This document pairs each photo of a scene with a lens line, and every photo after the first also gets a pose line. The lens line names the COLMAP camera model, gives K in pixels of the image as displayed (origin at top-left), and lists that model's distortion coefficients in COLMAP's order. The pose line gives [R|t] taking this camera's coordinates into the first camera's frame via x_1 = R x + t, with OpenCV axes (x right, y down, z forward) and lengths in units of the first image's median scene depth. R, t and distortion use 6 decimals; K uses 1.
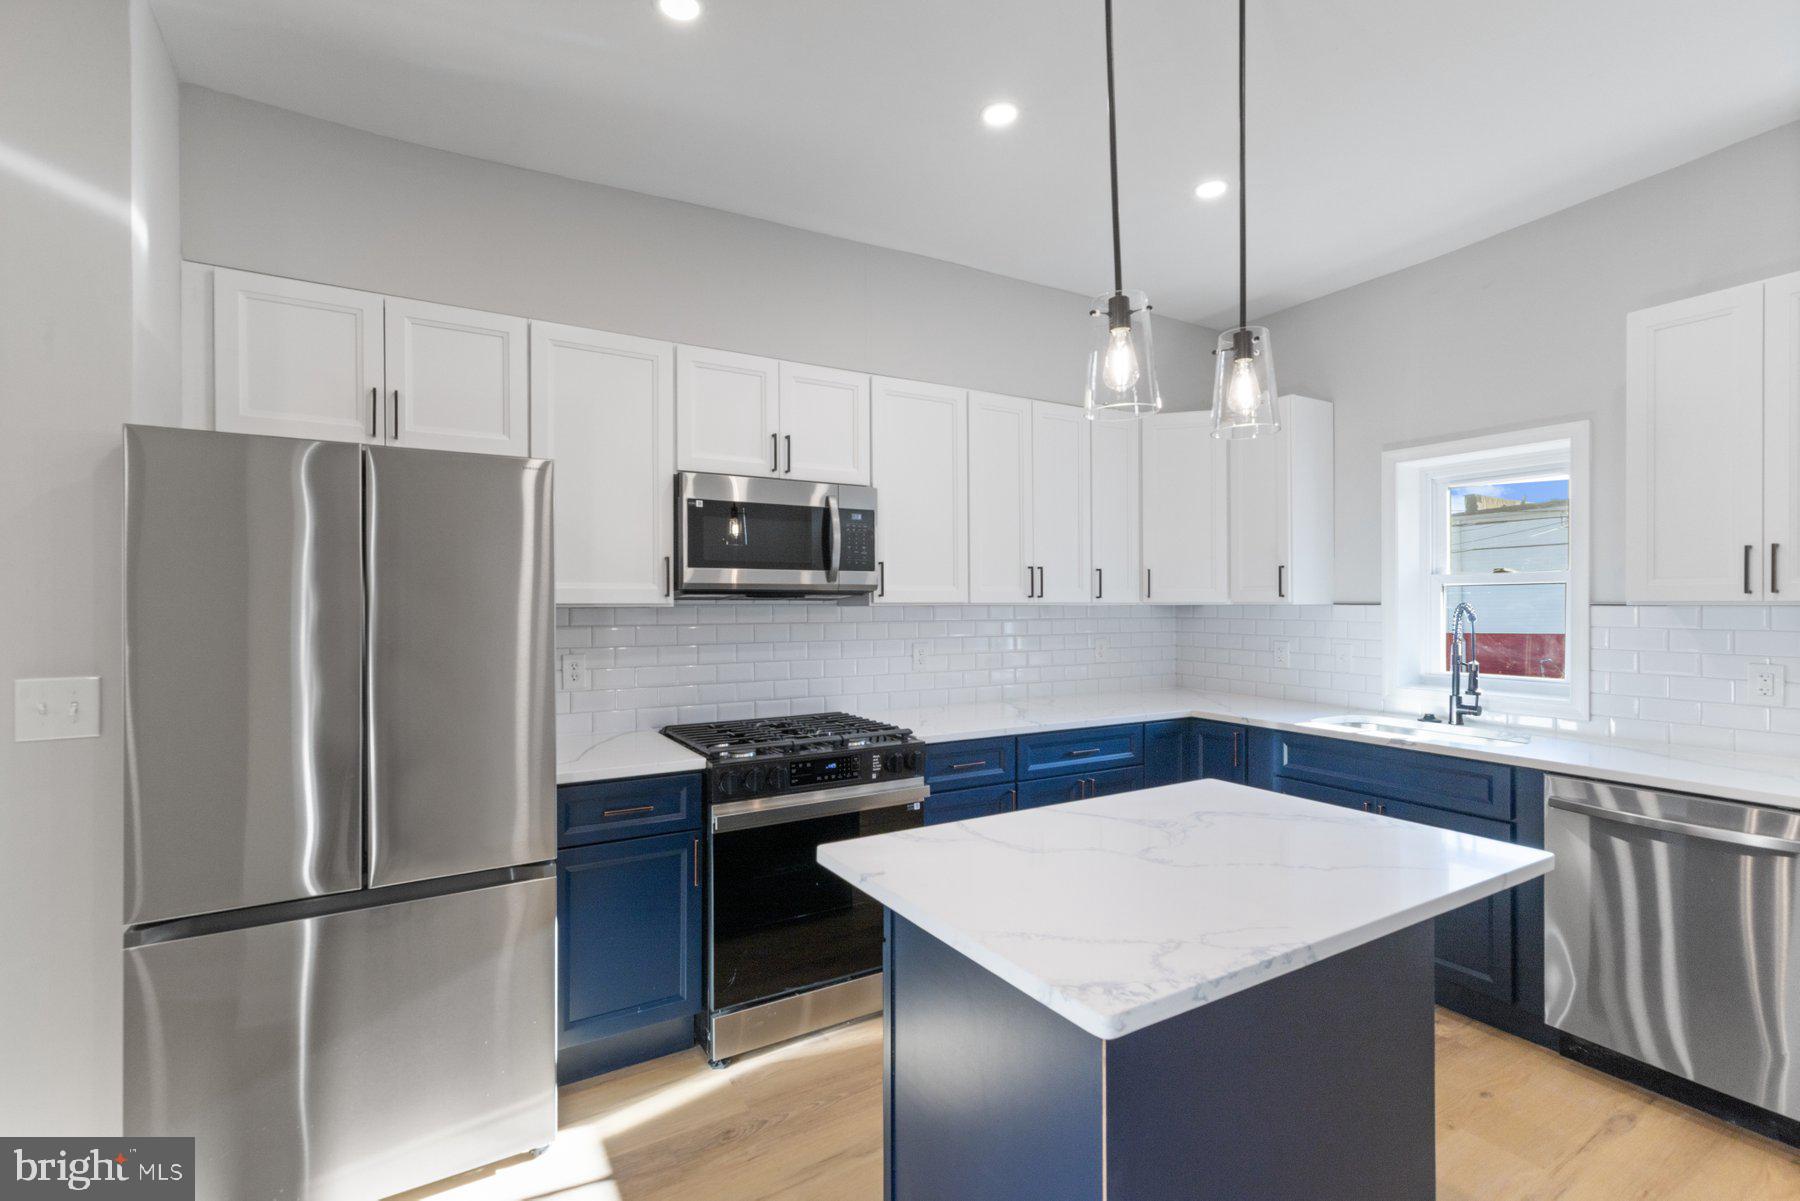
lens RADIAL K [[809.5, 0, 904.8], [0, 809.5, 605.2], [0, 0, 1]] dist [0.003152, 0.000096]
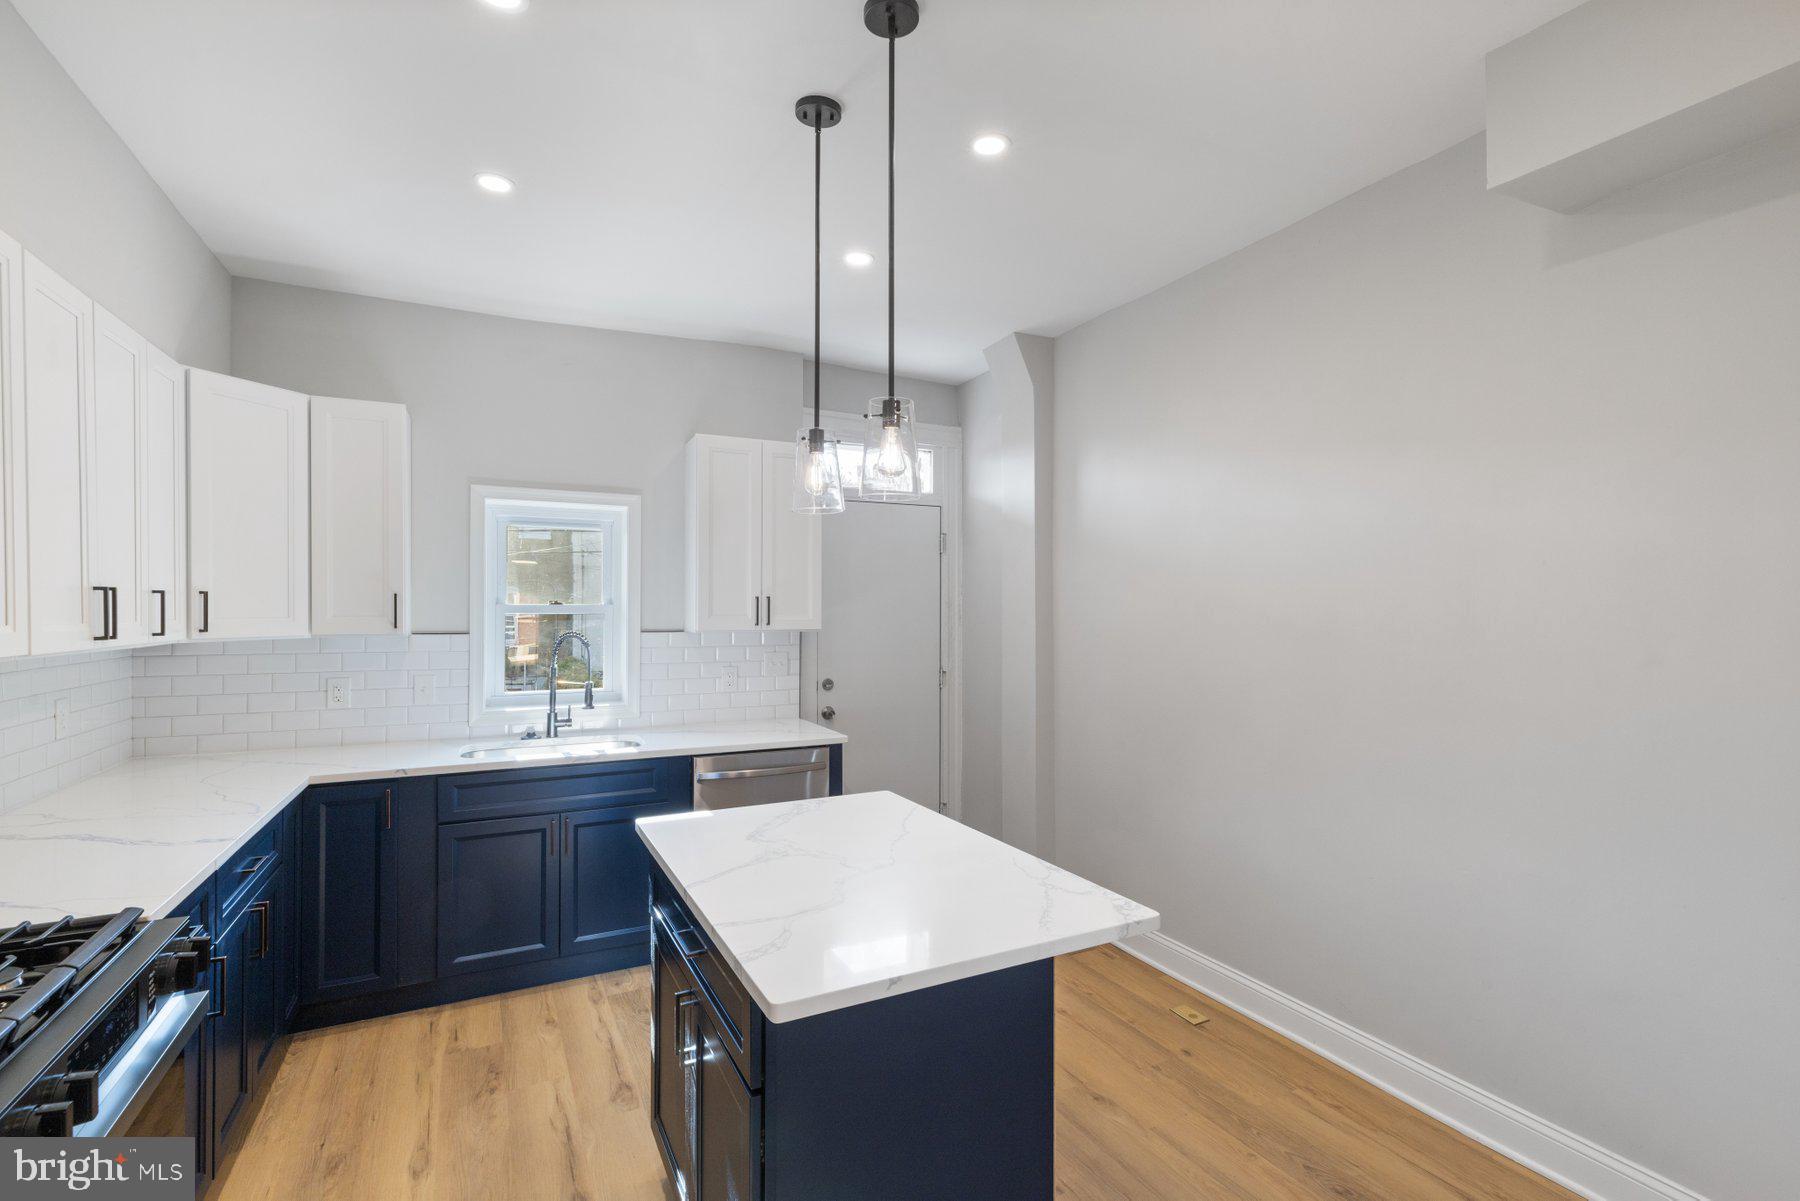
lens RADIAL K [[809.5, 0, 903.0], [0, 809.5, 606.8], [0, 0, 1]] dist [0.003152, 0.000096]
pose [[0.067762, 0.002339, 0.997699, -0.435814], [-0.001077, 0.999997, -0.002271, -0.035906], [-0.997701, -0.000920, 0.067764, 0.425290]]
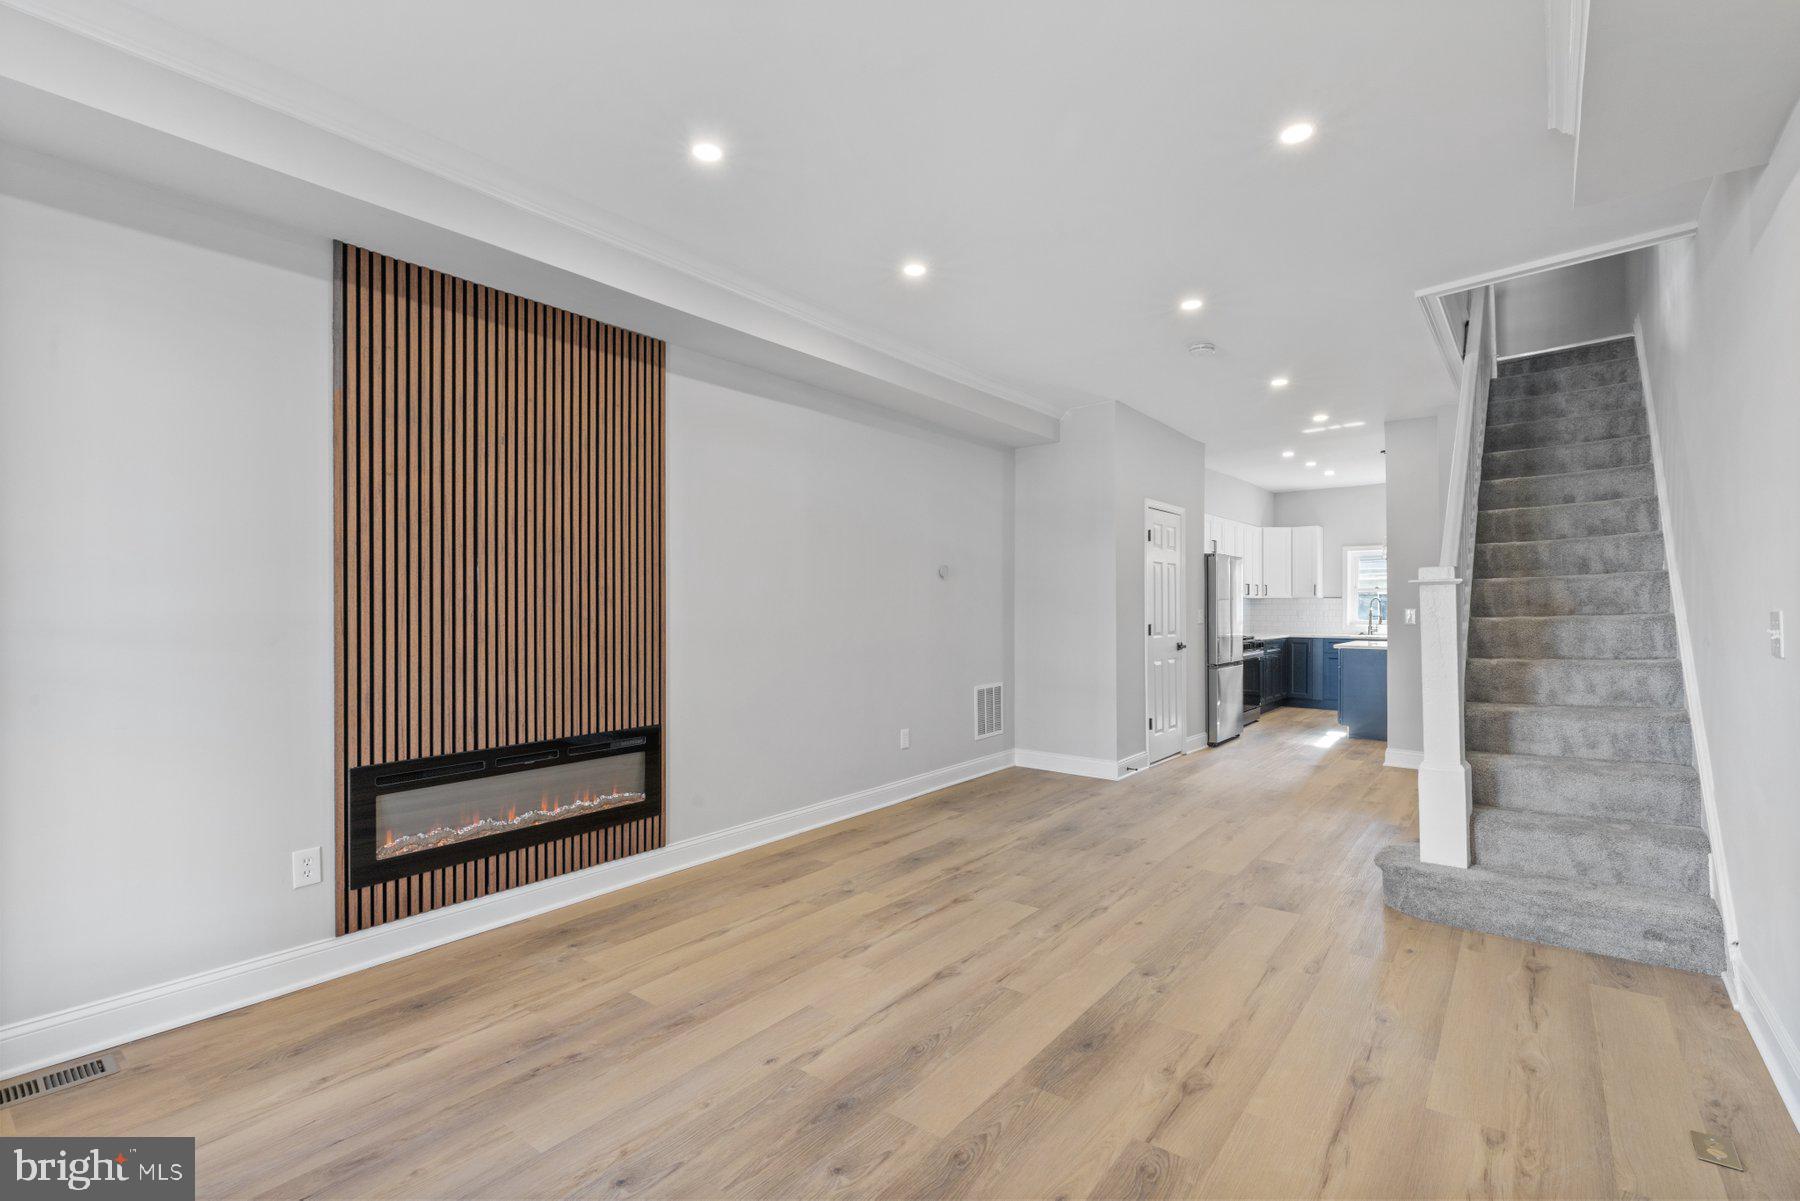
lens RADIAL K [[809.5, 0, 899.1], [0, 809.5, 605.9], [0, 0, 1]] dist [0.003152, 0.000096]
pose [[0.943227, 0.006540, 0.332085, -2.140530], [-0.006047, 0.999979, -0.002520, 0.049347], [-0.332095, 0.000368, 0.943246, -1.399695]]
